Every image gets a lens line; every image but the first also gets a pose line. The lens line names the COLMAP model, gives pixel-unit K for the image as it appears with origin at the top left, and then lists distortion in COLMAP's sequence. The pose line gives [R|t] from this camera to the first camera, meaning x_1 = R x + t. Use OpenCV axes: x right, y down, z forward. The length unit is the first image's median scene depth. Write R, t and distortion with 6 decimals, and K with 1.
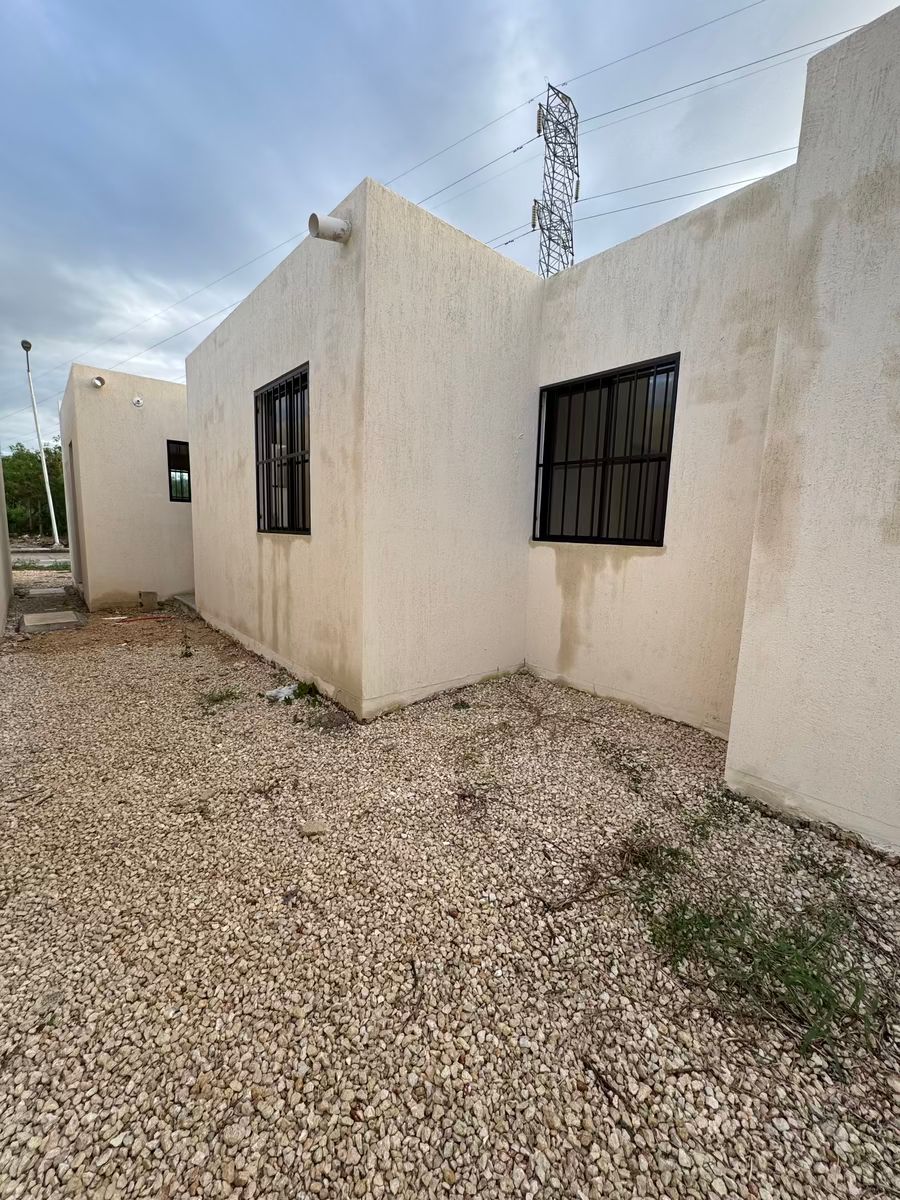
lens RADIAL K [[480.5, 0, 450.2], [0, 480.5, 595.9], [0, 0, 1]] dist [-0.001436, -0.000069]
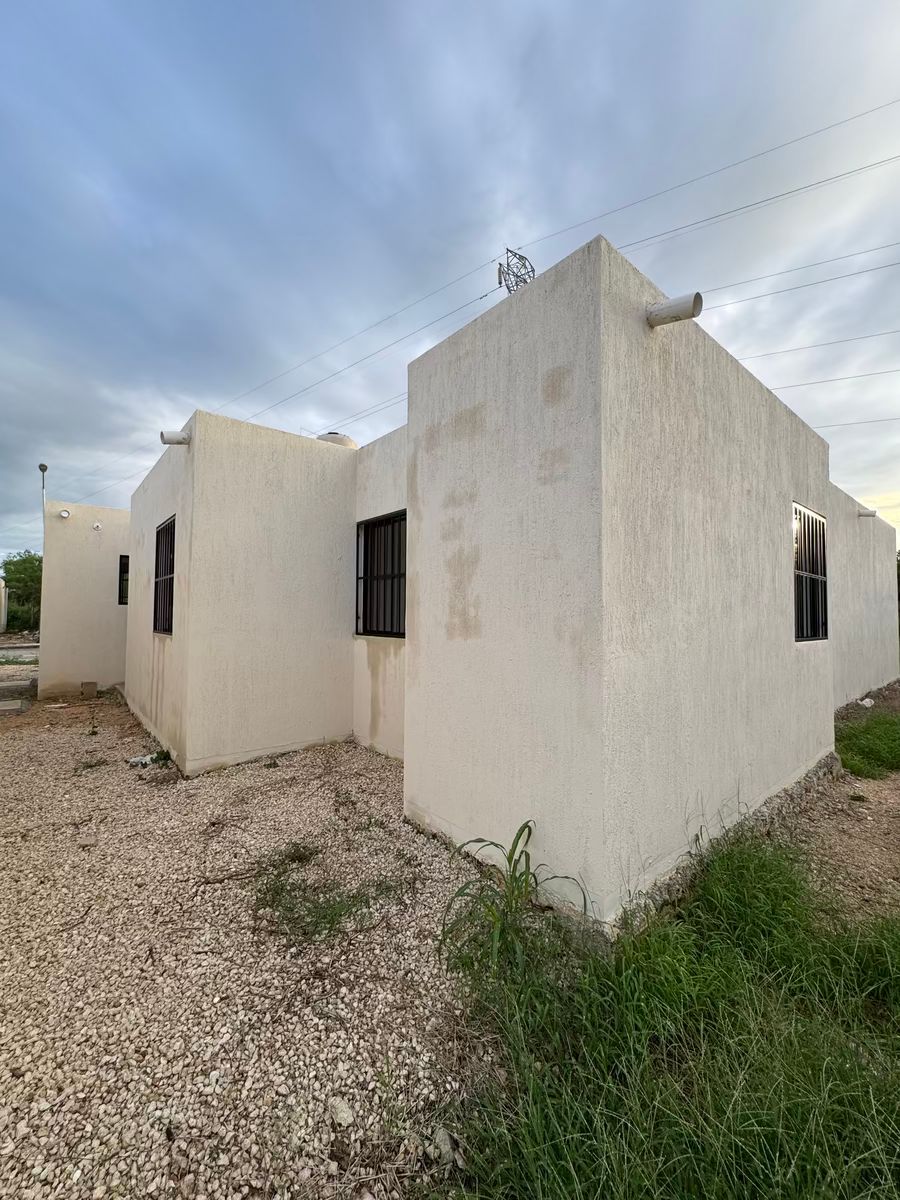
lens RADIAL K [[480.5, 0, 450.2], [0, 480.5, 595.9], [0, 0, 1]] dist [-0.001436, -0.000069]
pose [[0.999651, -0.023097, -0.012805, 0.484673], [0.020479, 0.984121, -0.176315, 0.016398], [0.016674, 0.175992, 0.984250, -0.311432]]
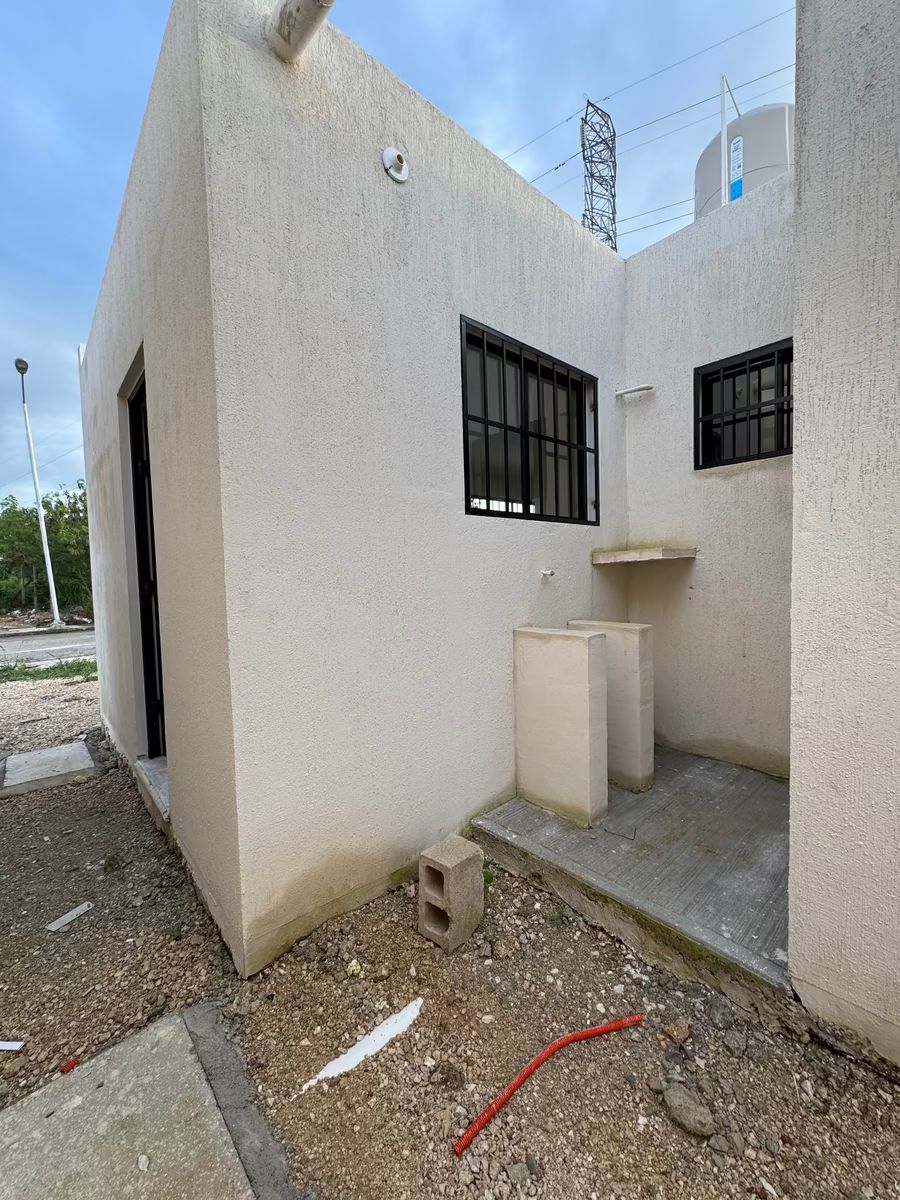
lens RADIAL K [[481.0, 0, 450.0], [0, 481.0, 595.8], [0, 0, 1]] dist [-0.001862, -0.000205]
pose [[0.998251, -0.058313, 0.009749, -1.107416], [0.058975, 0.993766, -0.094610, -0.216841], [-0.004171, 0.095019, 0.995467, 1.292595]]
